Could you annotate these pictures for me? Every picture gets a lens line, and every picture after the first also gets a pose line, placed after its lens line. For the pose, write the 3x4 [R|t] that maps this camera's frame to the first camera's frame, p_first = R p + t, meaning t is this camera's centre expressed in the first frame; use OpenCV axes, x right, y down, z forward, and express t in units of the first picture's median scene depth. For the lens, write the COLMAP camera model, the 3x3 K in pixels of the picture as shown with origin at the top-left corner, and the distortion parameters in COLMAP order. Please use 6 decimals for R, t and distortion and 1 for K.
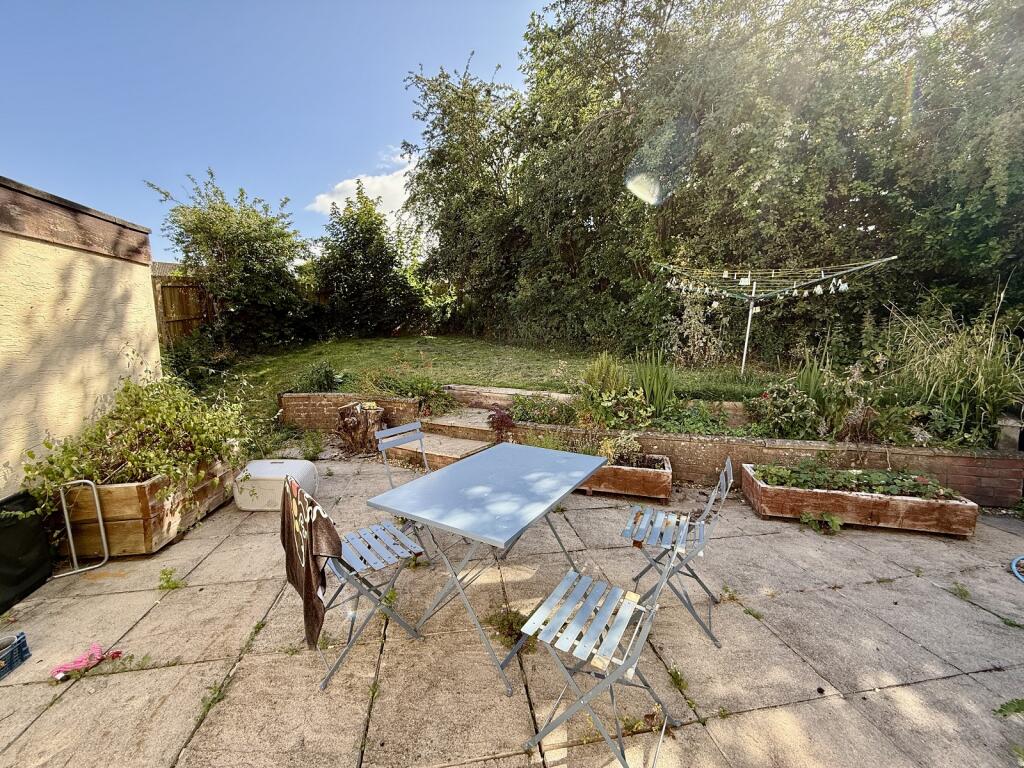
lens RADIAL K [[410.2, 0, 507.7], [0, 410.2, 383.4], [0, 0, 1]] dist [-0.000056, -0.000497]
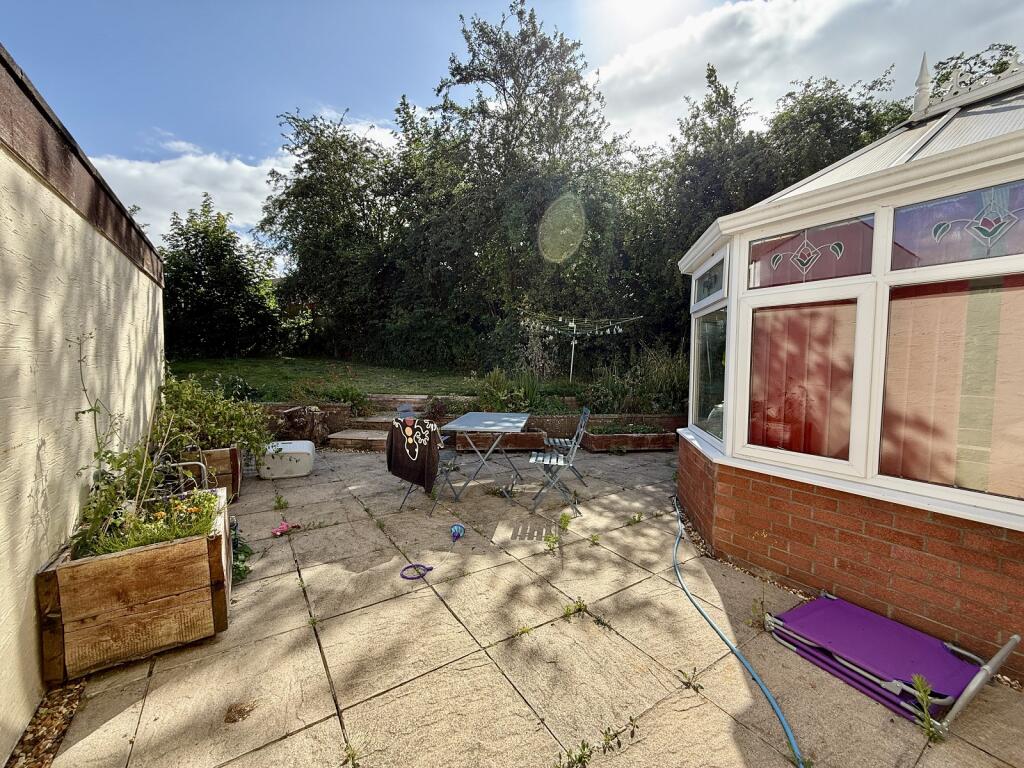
lens RADIAL K [[410.2, 0, 511.3], [0, 410.2, 381.5], [0, 0, 1]] dist [-0.000056, -0.000497]
pose [[0.911151, -0.004547, 0.412048, -0.256153], [0.033196, 0.997499, -0.062400, 0.058043], [-0.410733, 0.070534, 0.909023, -0.300675]]
